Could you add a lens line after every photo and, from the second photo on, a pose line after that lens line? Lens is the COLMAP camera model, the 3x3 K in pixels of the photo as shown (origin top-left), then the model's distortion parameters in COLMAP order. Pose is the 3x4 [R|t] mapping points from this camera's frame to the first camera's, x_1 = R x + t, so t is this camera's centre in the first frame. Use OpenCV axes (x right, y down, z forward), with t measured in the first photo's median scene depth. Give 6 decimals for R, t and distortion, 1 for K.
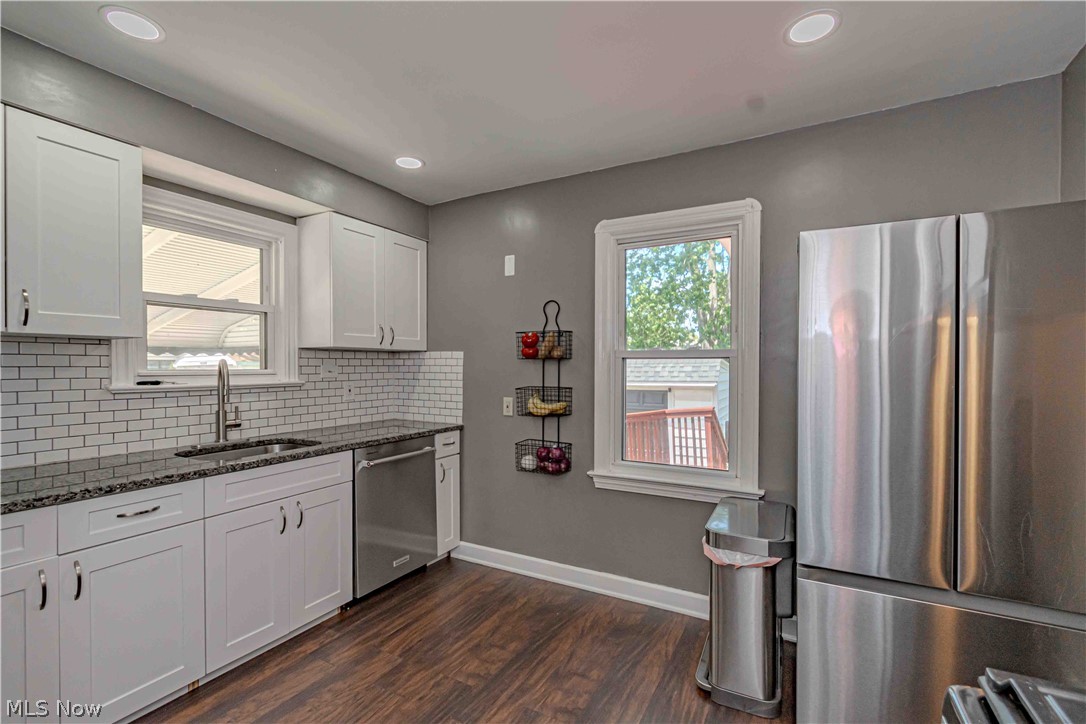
lens RADIAL K [[476.1, 0, 544.1], [0, 476.1, 369.0], [0, 0, 1]] dist [0.002440, -0.004121]
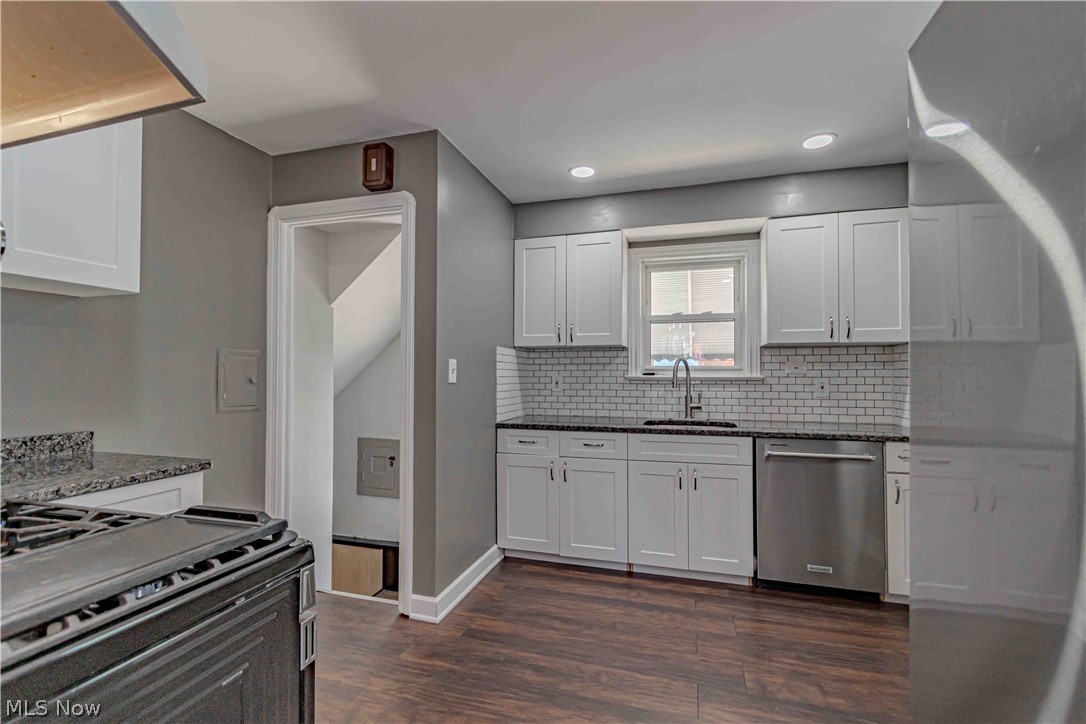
lens RADIAL K [[476.1, 0, 544.1], [0, 476.1, 369.0], [0, 0, 1]] dist [0.002440, -0.004121]
pose [[0.218600, -0.008761, -0.975775, 0.557633], [-0.007139, 0.999919, -0.010578, 0.029022], [0.975788, 0.009279, 0.218520, 0.304006]]
